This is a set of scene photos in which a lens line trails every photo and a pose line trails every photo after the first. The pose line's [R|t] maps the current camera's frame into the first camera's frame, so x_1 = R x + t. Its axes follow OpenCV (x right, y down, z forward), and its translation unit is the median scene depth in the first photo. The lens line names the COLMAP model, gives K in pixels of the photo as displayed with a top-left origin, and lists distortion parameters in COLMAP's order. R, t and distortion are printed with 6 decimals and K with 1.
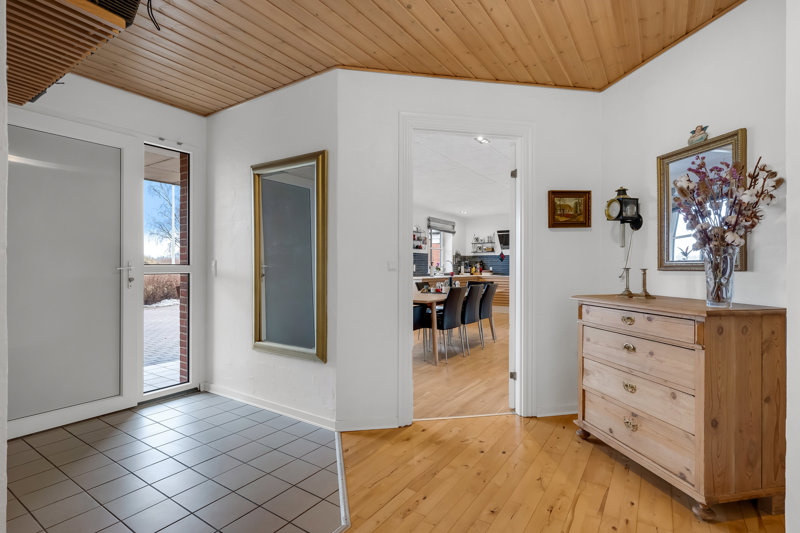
lens RADIAL K [[392.6, 0, 400.0], [0, 392.6, 266.5], [0, 0, 1]] dist [0.000848, 0.000023]
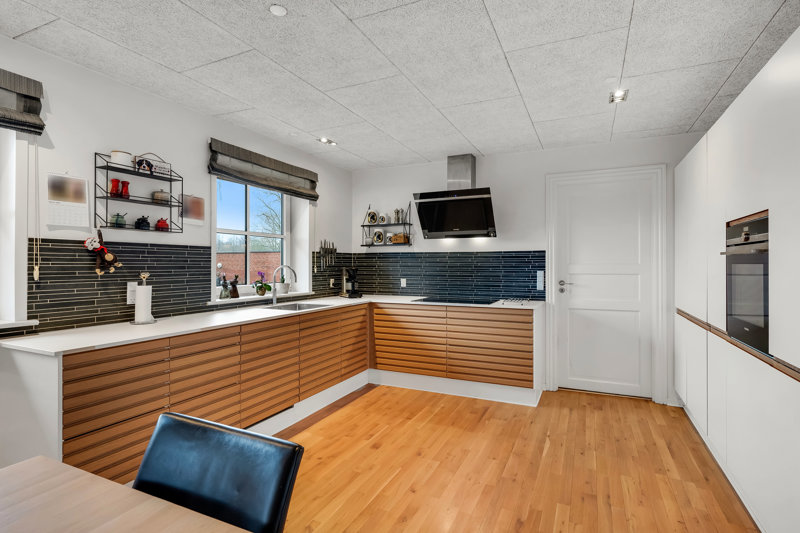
lens RADIAL K [[405.5, 0, 400.0], [0, 405.5, 266.5], [0, 0, 1]] dist [0.001505, 0.000490]
pose [[0.988516, -0.001270, 0.151112, 0.159401], [0.000243, 0.999977, 0.006820, -0.015739], [-0.151117, -0.006705, 0.988493, 0.547397]]
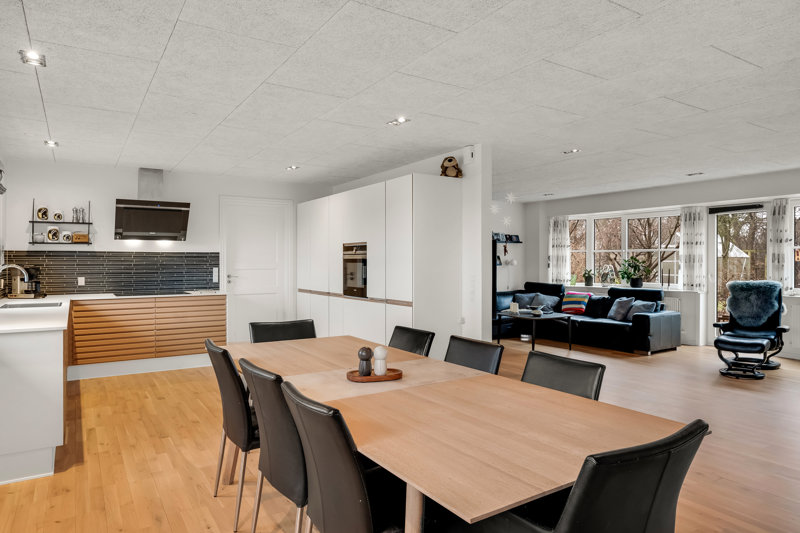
lens RADIAL K [[507.2, 0, 400.0], [0, 507.2, 266.5], [0, 0, 1]] dist [-0.006031, -0.002034]
pose [[0.396930, -0.009016, 0.917805, -0.156137], [-0.000764, 0.999948, 0.010154, -0.017154], [-0.917849, -0.004731, 0.396903, 0.437274]]
